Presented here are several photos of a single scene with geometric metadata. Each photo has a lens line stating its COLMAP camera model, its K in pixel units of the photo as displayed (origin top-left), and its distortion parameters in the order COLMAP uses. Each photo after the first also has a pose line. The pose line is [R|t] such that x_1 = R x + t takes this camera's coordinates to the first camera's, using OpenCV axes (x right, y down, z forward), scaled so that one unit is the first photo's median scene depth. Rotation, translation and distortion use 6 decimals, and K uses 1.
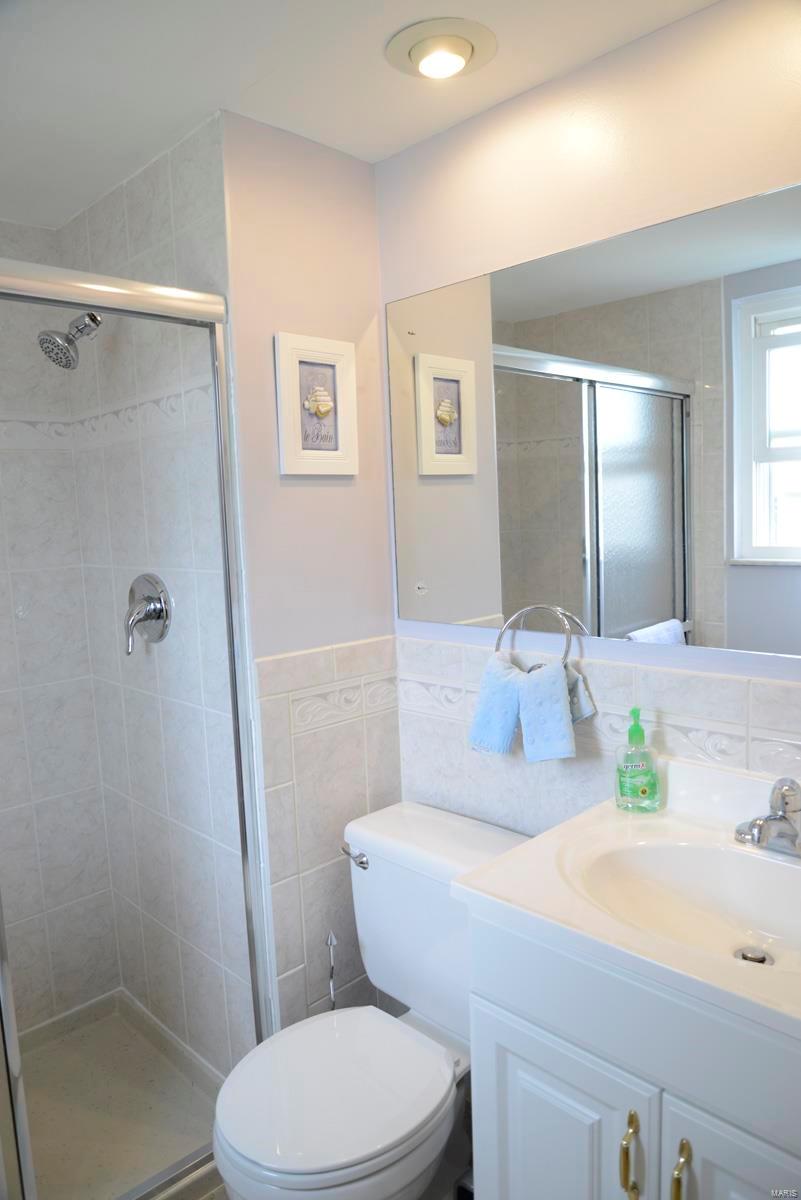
lens RADIAL K [[818.0, 0, 400.5], [0, 818.0, 600.0], [0, 0, 1]] dist [-0.036063, -0.000360]
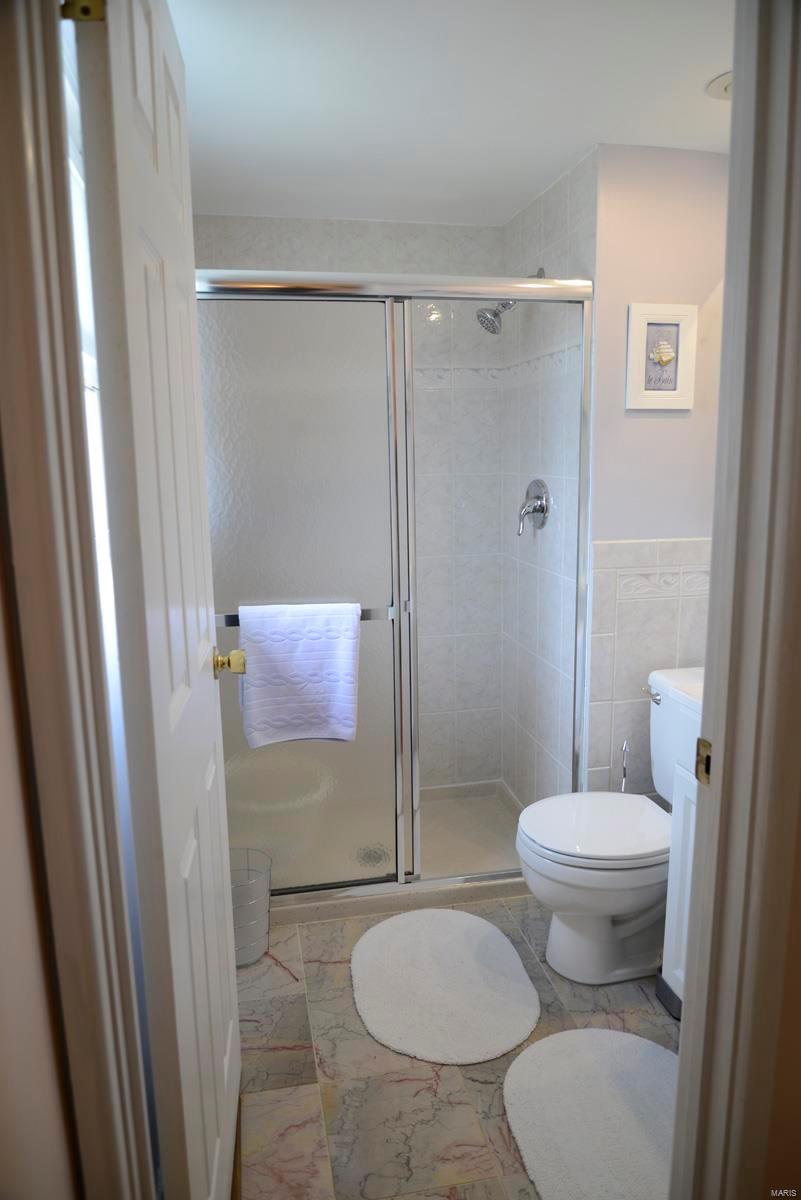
lens RADIAL K [[818.0, 0, 400.5], [0, 818.0, 600.0], [0, 0, 1]] dist [-0.036063, -0.000360]
pose [[0.841783, 0.123004, -0.525615, 0.278471], [-0.075671, 0.990967, 0.110717, 0.039193], [0.534485, -0.053426, 0.843487, -0.352375]]
